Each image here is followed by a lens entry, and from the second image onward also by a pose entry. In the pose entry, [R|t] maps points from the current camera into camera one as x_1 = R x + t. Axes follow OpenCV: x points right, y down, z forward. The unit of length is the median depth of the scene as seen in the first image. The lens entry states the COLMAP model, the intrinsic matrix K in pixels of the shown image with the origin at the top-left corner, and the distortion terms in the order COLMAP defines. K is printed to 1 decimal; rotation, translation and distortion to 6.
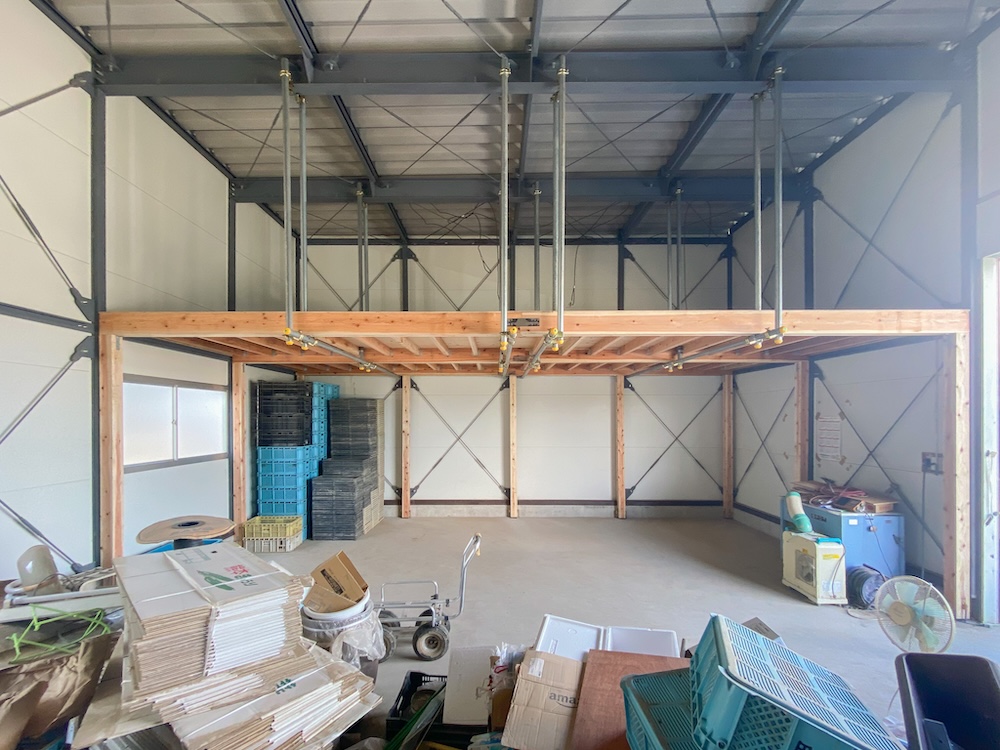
lens RADIAL K [[395.9, 0, 486.1], [0, 395.9, 416.9], [0, 0, 1]] dist [-0.002230, -0.000176]
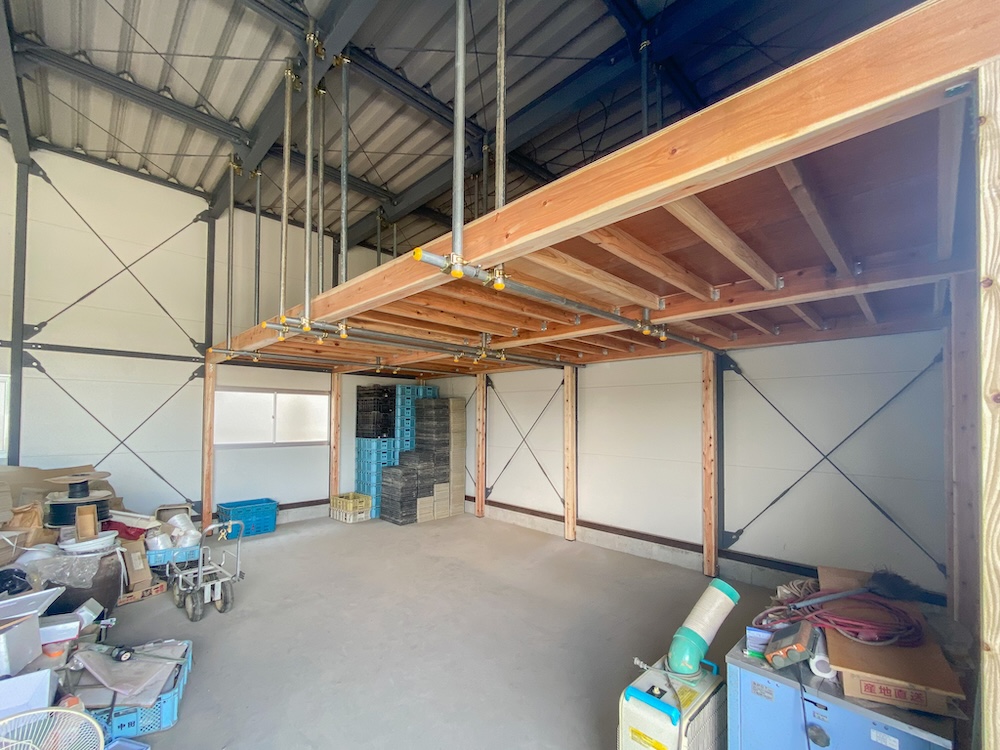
lens RADIAL K [[417.3, 0, 491.2], [0, 417.3, 412.4], [0, 0, 1]] dist [0.045302, 0.000157]
pose [[0.701539, -0.006293, -0.712604, 0.671520], [-0.007864, 0.999832, -0.016571, 0.012375], [0.712588, 0.017229, 0.701371, 0.334929]]
